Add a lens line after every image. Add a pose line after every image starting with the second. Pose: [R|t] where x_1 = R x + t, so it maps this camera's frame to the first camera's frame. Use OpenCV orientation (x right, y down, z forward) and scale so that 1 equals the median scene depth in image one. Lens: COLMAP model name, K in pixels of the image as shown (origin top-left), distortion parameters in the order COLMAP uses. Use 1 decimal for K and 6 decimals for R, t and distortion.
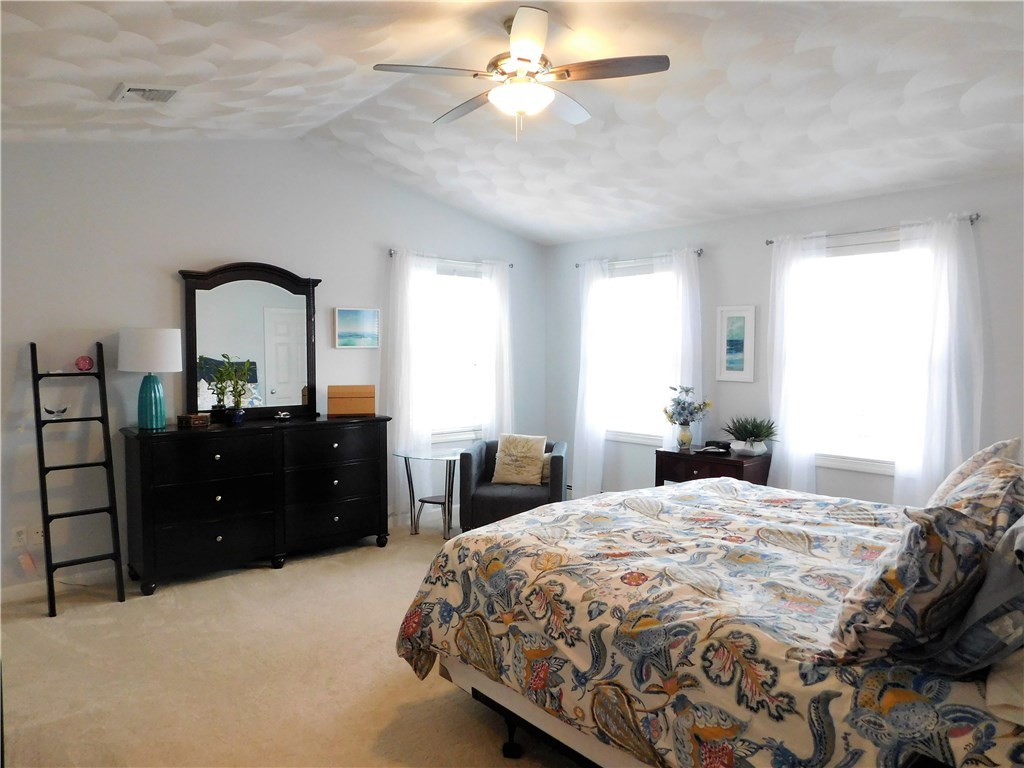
lens RADIAL K [[682.5, 0, 507.6], [0, 682.5, 387.3], [0, 0, 1]] dist [-0.067550, 0.049940]
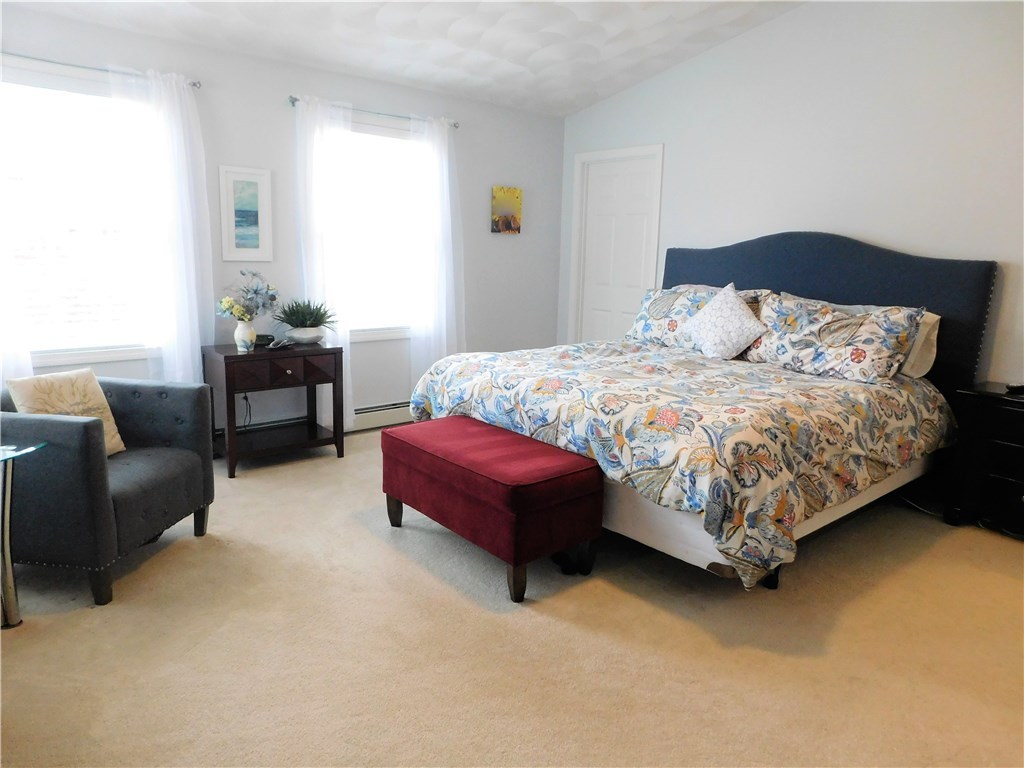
lens RADIAL K [[682.5, 0, 508.9], [0, 682.5, 381.3], [0, 0, 1]] dist [-0.067550, 0.049940]
pose [[0.010148, -0.191787, 0.981384, -0.543143], [0.025578, 0.981163, 0.191479, -0.015866], [-0.999621, 0.023159, 0.014863, 0.726671]]
